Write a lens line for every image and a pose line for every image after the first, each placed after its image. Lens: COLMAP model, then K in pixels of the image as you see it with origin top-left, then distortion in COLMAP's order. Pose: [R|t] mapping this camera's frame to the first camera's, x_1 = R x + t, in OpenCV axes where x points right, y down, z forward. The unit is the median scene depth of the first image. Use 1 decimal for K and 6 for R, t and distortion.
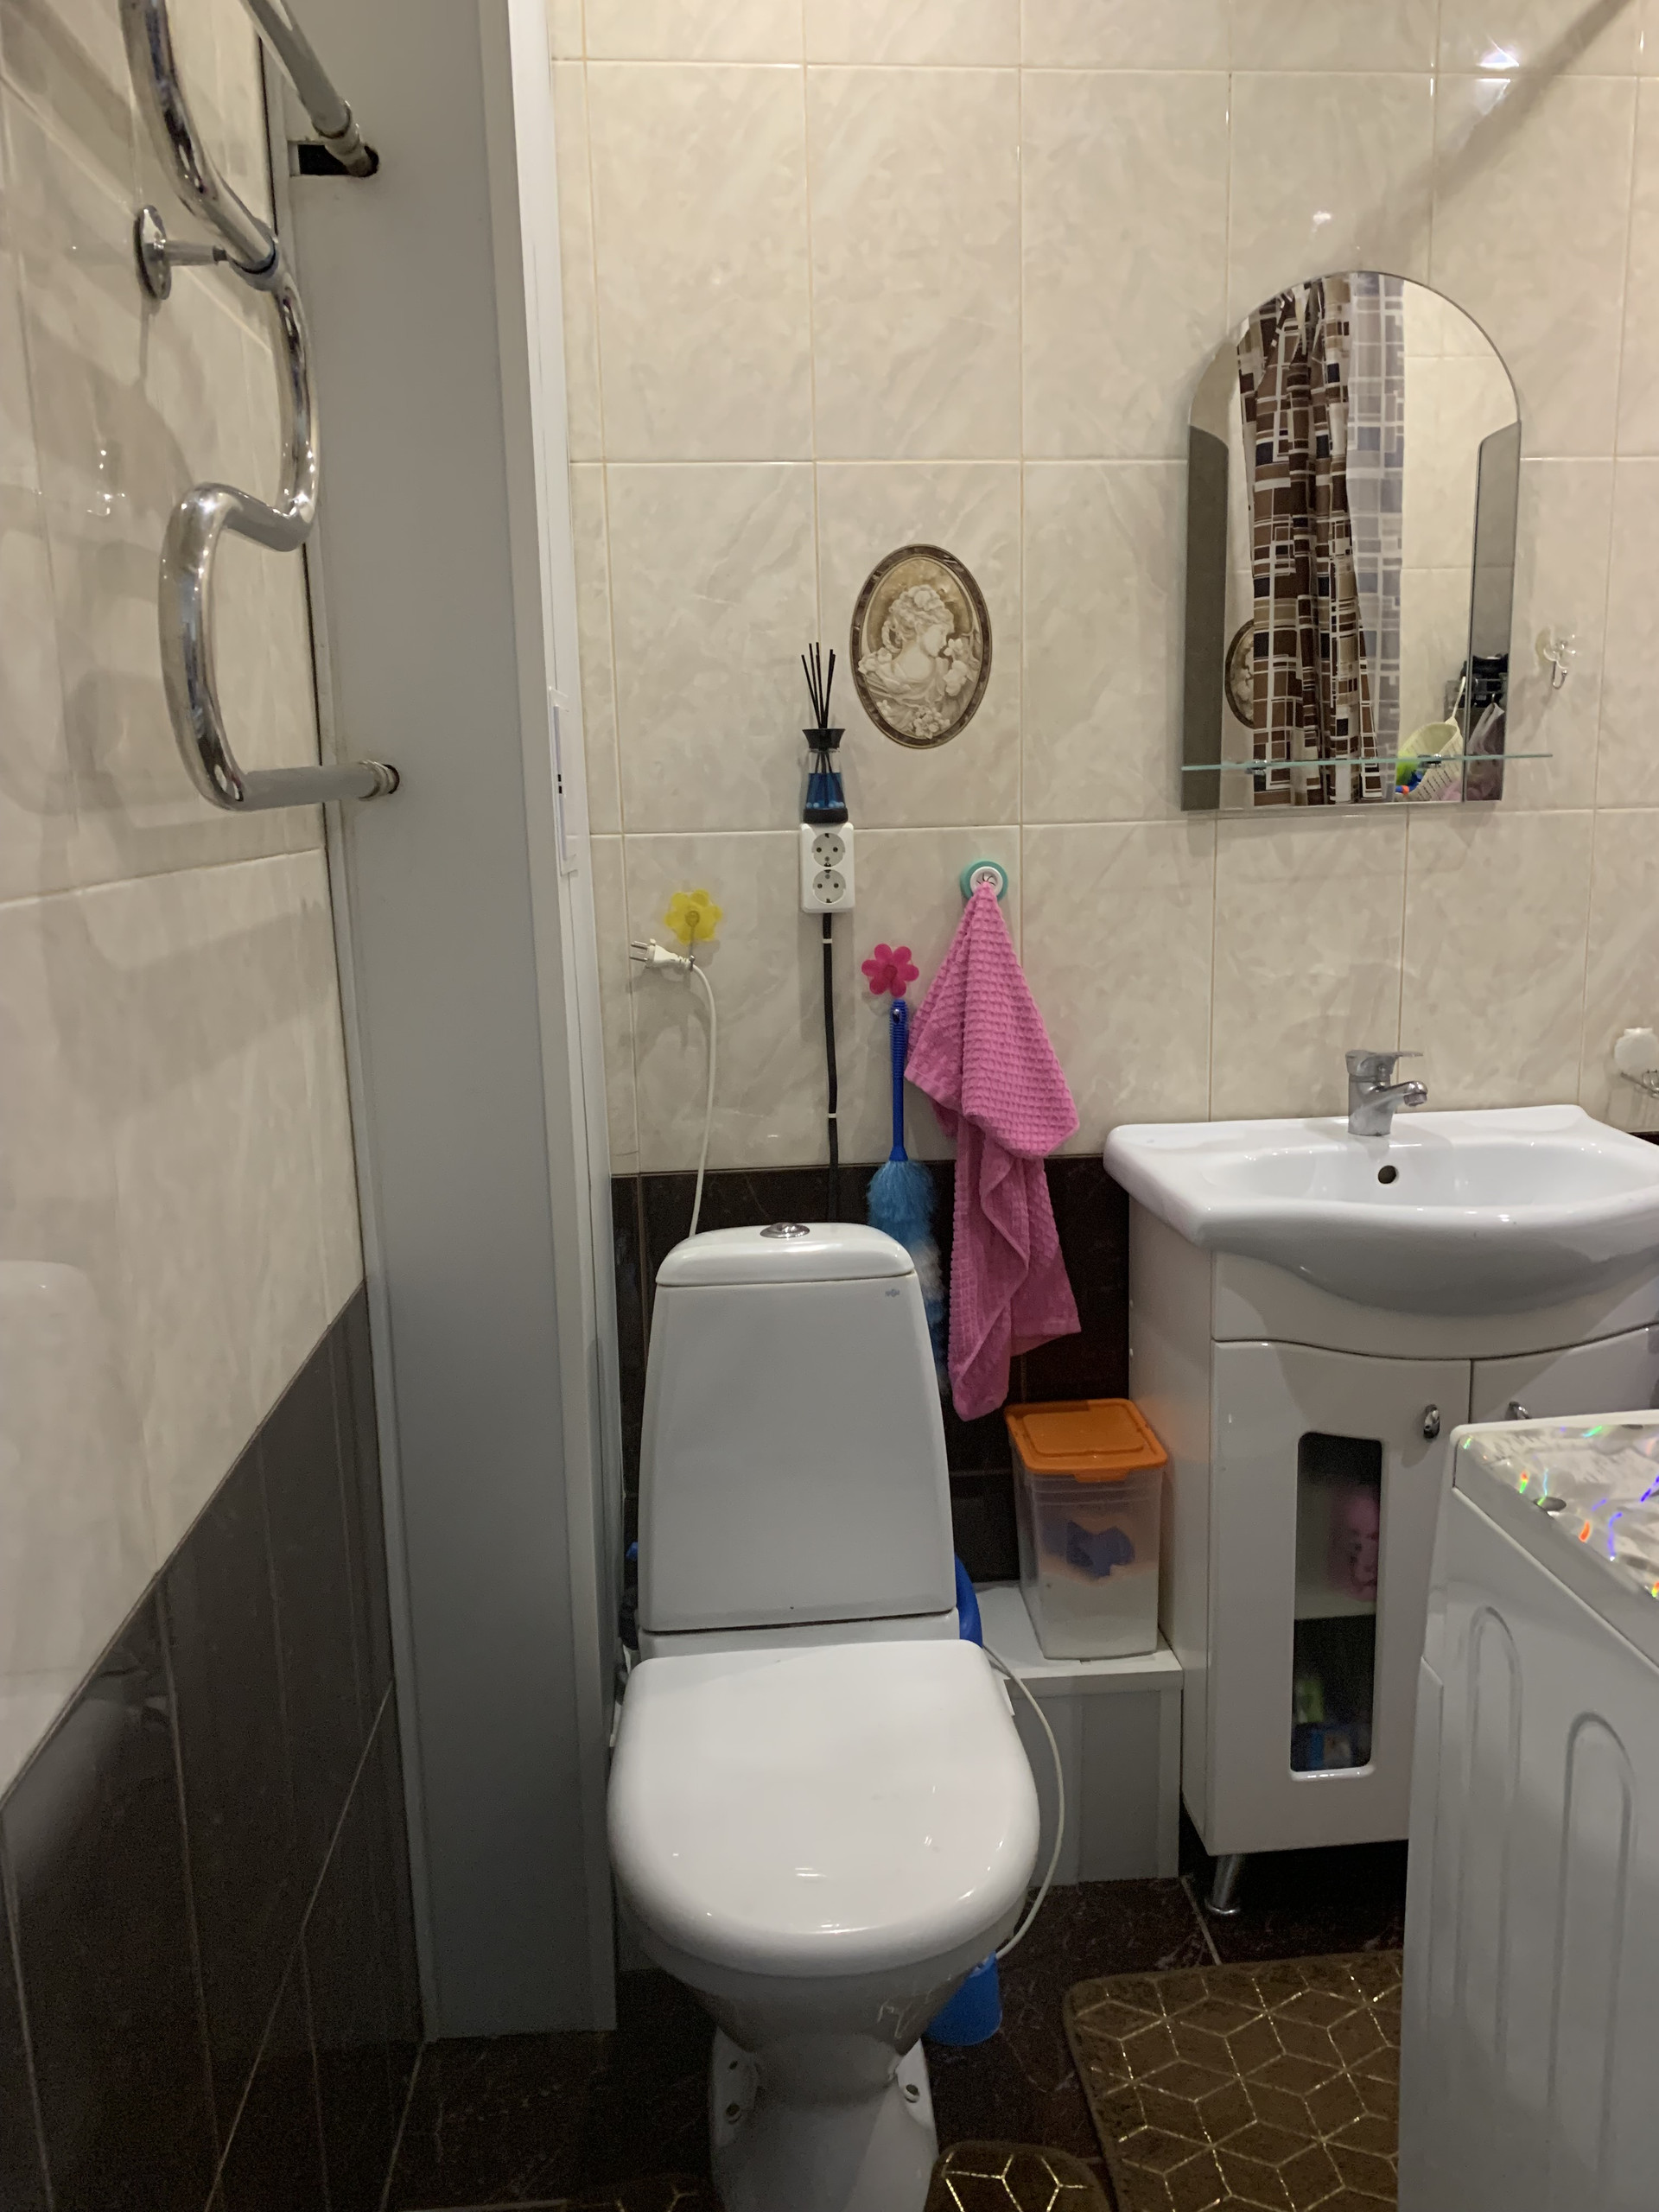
lens RADIAL K [[1677.1, 0, 827.5], [0, 1677.1, 1106.9], [0, 0, 1]] dist [0.038060, -0.041082]
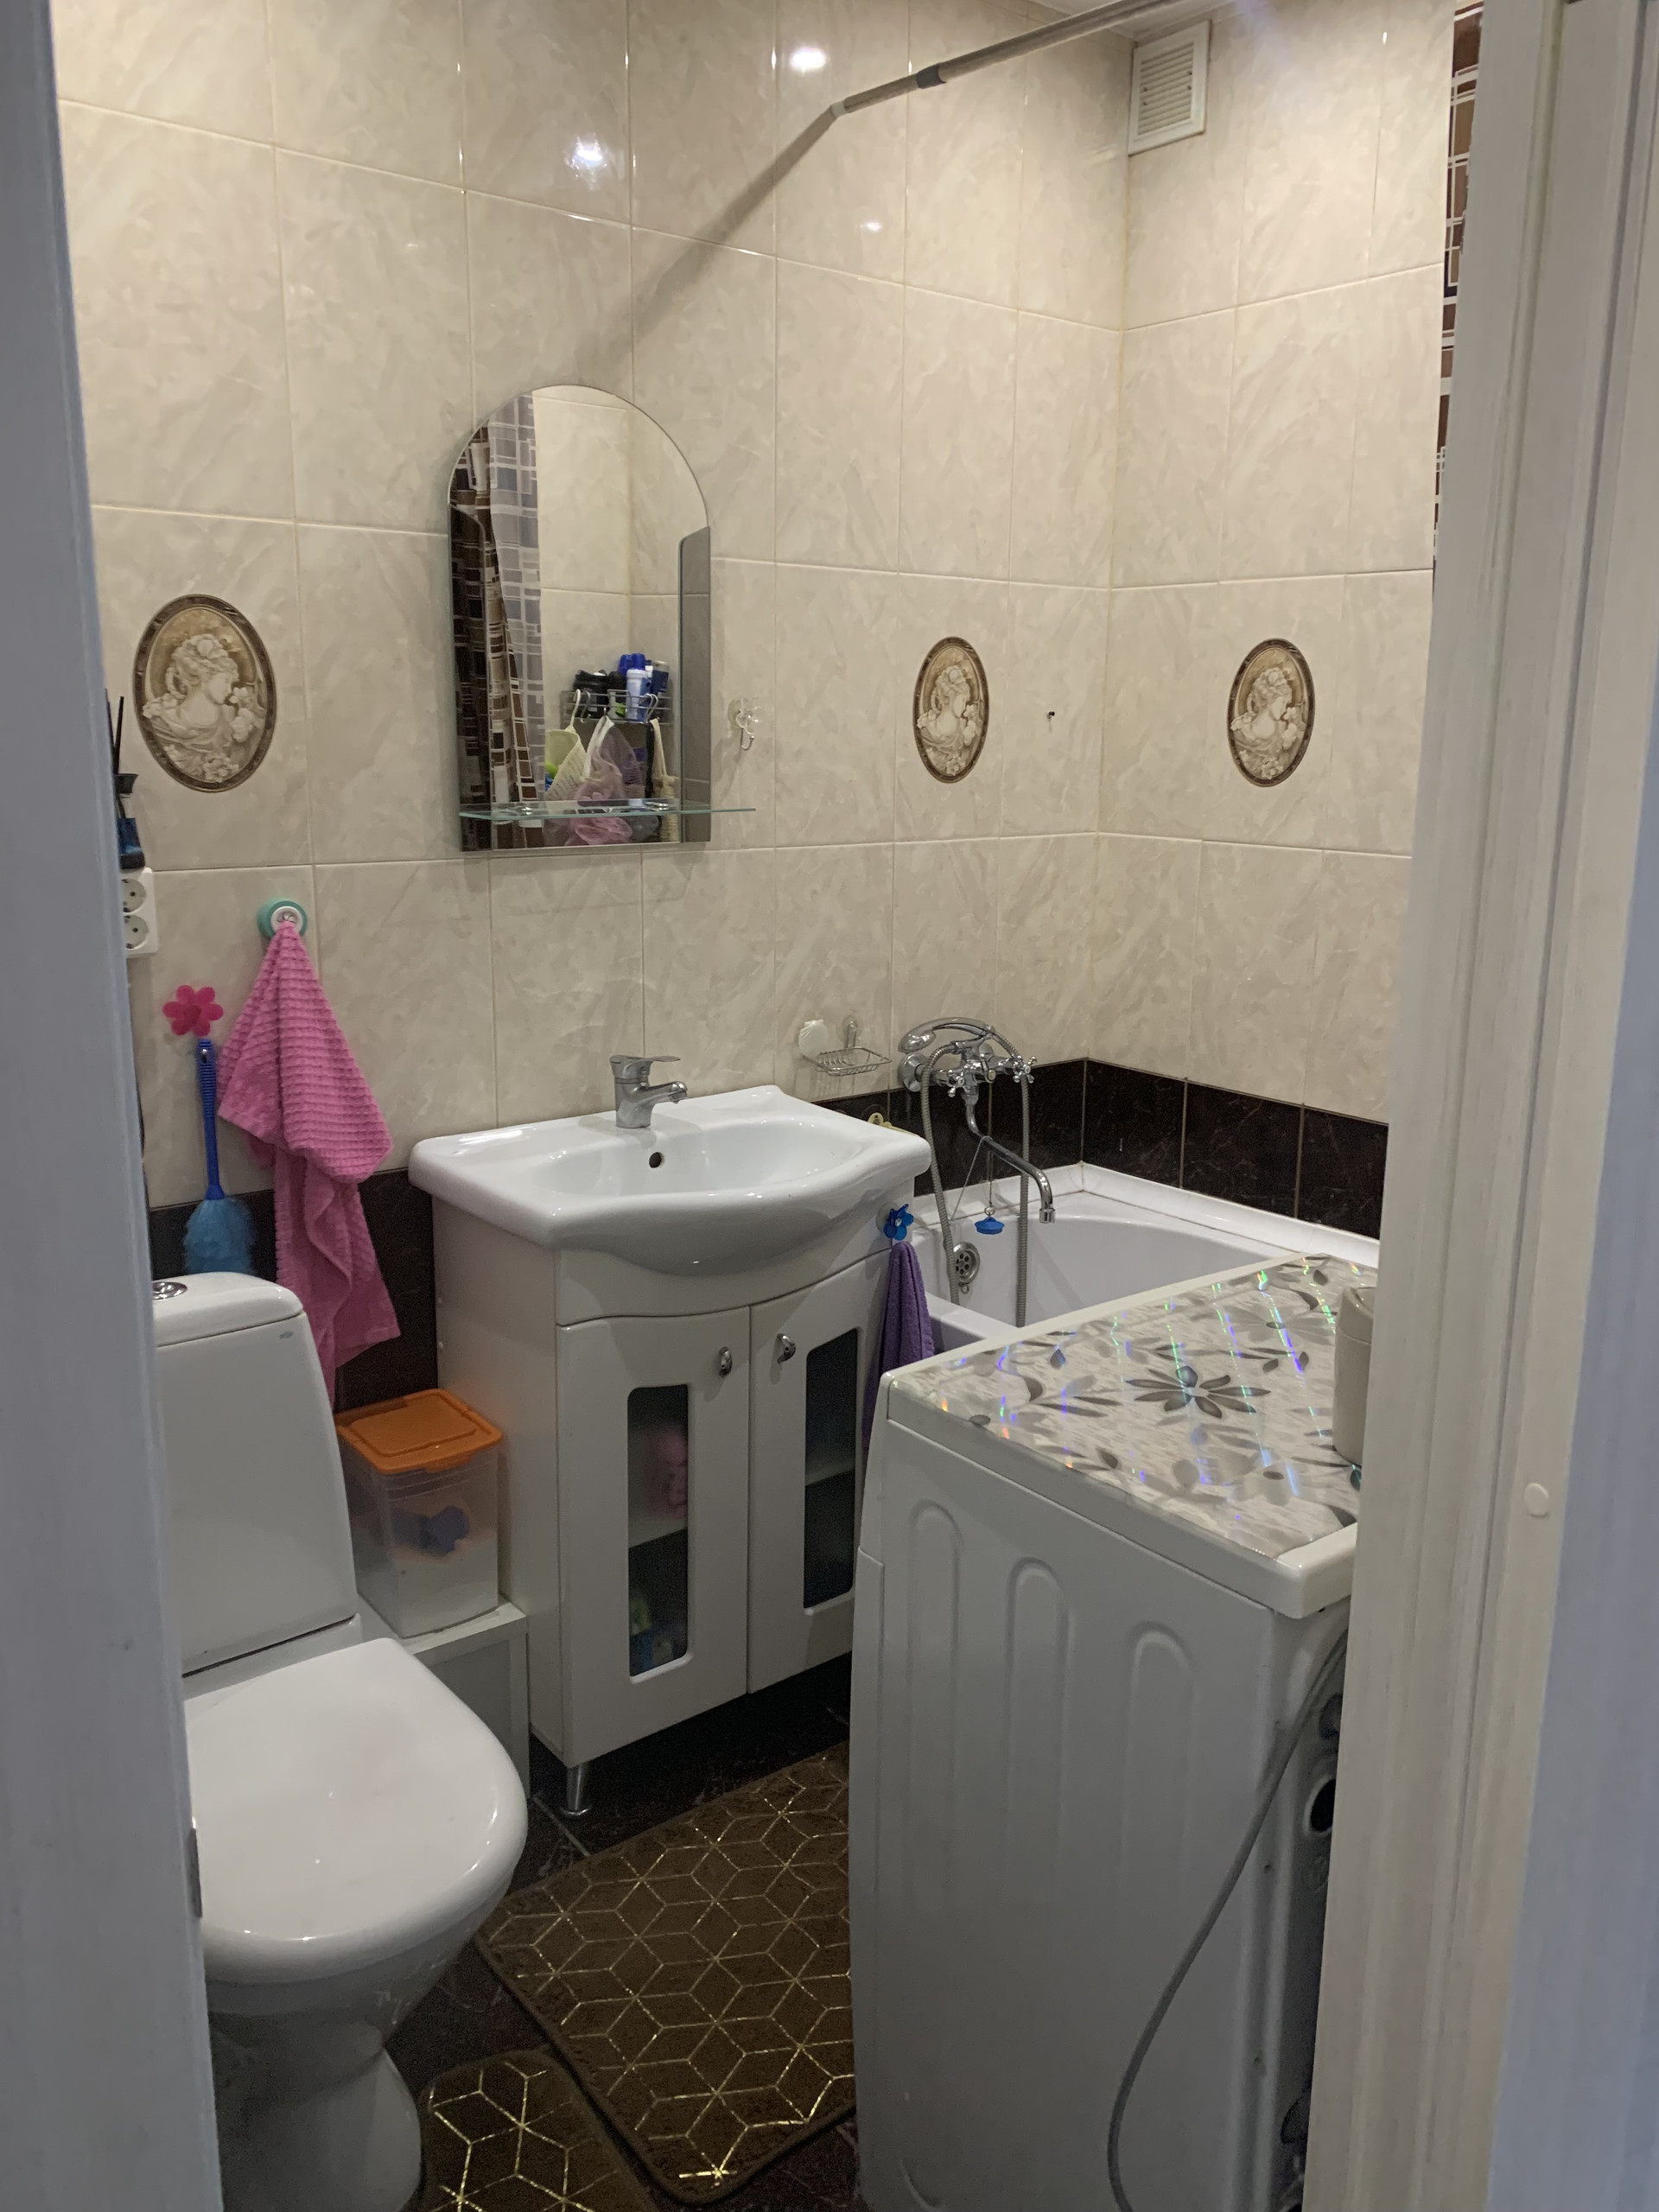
lens RADIAL K [[1677.1, 0, 843.1], [0, 1677.1, 1106.6], [0, 0, 1]] dist [0.038060, -0.041082]
pose [[0.838796, -0.089653, 0.537013, -0.190901], [0.072191, 0.995954, 0.053513, -0.052743], [-0.539638, -0.006119, 0.841875, -0.063808]]
